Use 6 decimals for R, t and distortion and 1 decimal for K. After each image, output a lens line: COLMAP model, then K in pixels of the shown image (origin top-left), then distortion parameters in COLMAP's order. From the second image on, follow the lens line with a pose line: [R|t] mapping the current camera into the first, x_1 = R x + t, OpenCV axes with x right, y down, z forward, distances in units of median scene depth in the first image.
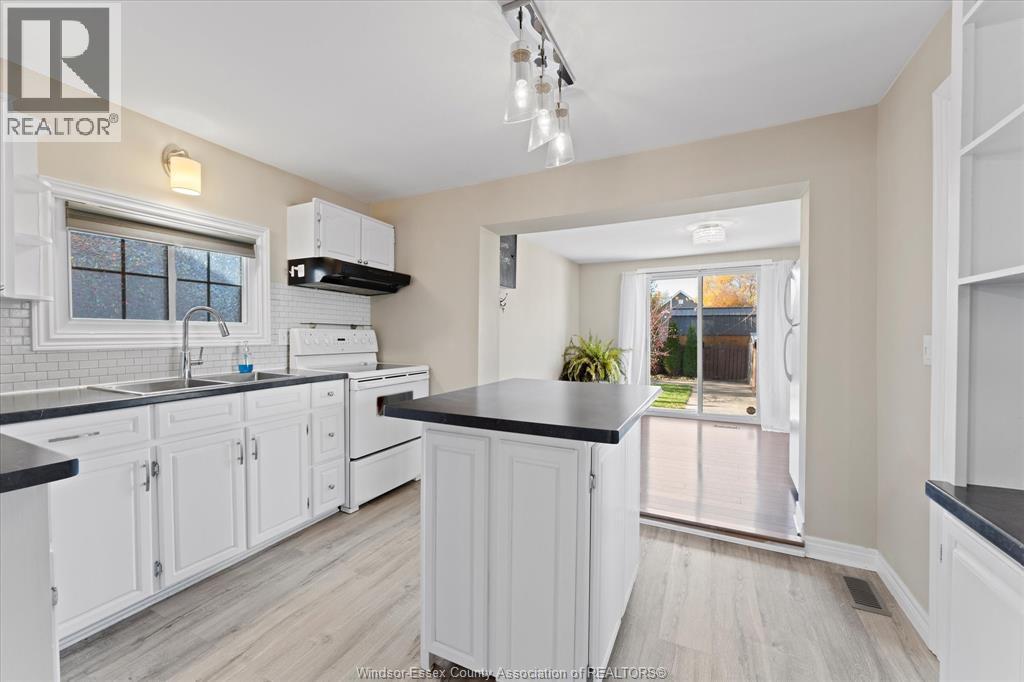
lens RADIAL K [[405.4, 0, 514.9], [0, 405.4, 341.2], [0, 0, 1]] dist [-0.001276, -0.000672]
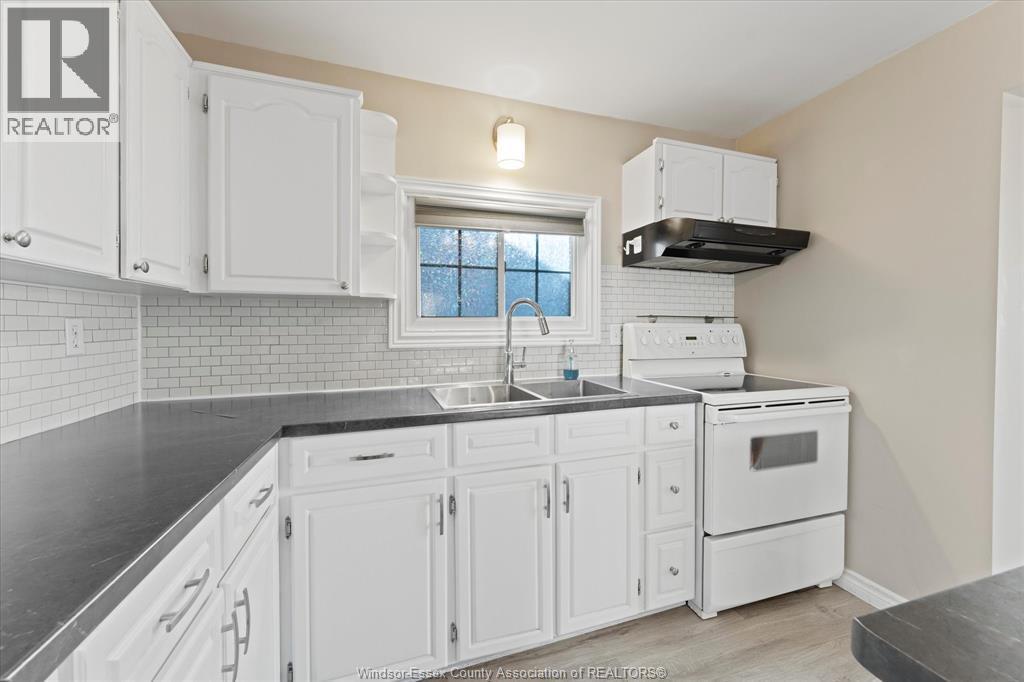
lens RADIAL K [[405.4, 0, 516.2], [0, 405.4, 333.5], [0, 0, 1]] dist [-0.001276, -0.000672]
pose [[0.689406, 0.008311, -0.724328, -0.168514], [-0.009084, 0.999955, 0.002827, -0.014741], [0.724319, 0.004631, 0.689450, 0.387748]]
